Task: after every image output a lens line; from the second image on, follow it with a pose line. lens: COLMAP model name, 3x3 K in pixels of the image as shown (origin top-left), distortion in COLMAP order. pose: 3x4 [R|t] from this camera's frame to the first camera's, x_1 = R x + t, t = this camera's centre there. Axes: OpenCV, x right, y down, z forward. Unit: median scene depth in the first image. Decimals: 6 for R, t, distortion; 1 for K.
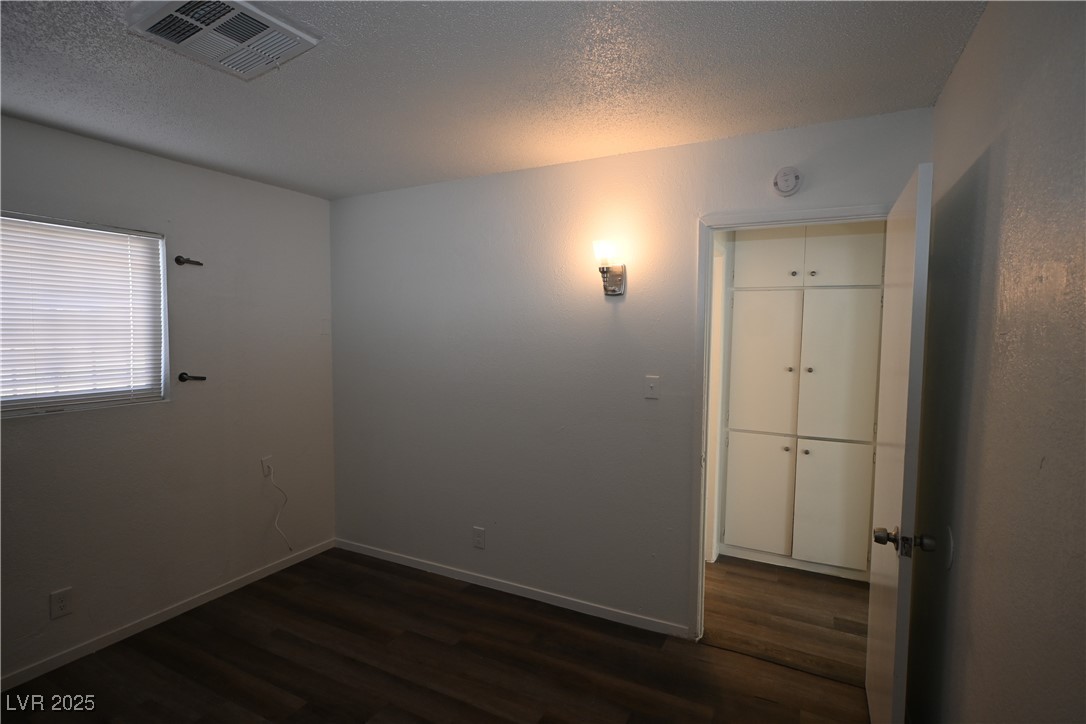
lens RADIAL K [[535.6, 0, 540.7], [0, 535.6, 362.0], [0, 0, 1]] dist [-0.001794, 0.001140]
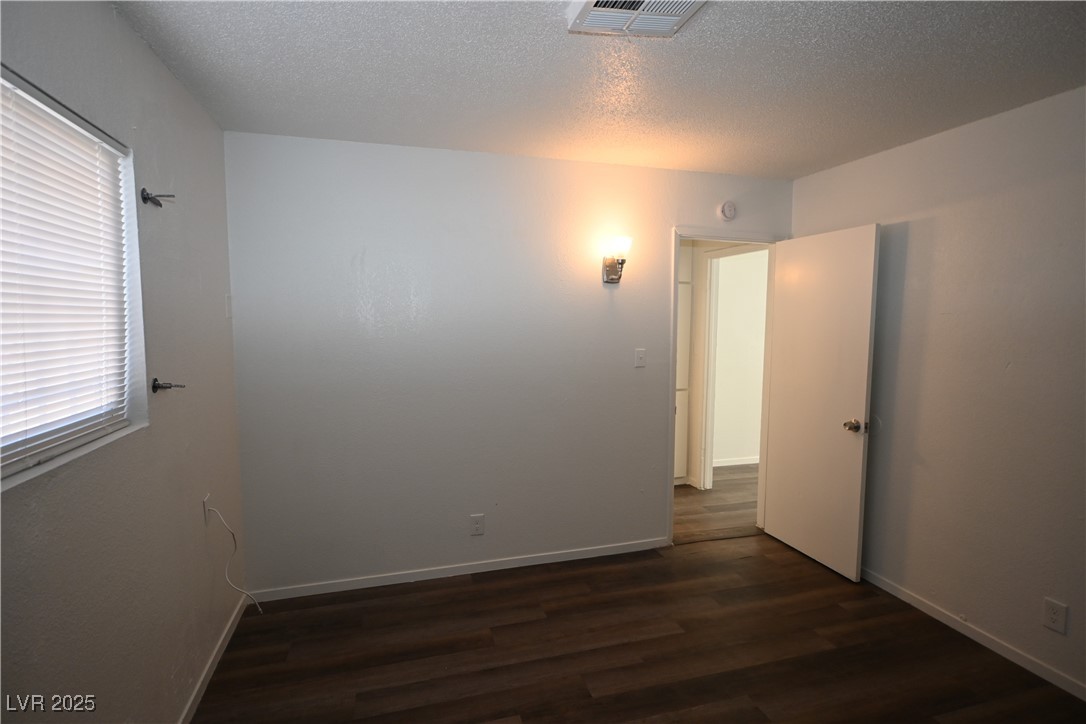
lens RADIAL K [[535.6, 0, 547.2], [0, 535.6, 361.8], [0, 0, 1]] dist [-0.001794, 0.001140]
pose [[0.718545, -0.060923, 0.692807, -0.824879], [0.041024, 0.998134, 0.045225, -0.009506], [-0.694269, -0.004075, 0.719704, 0.251978]]
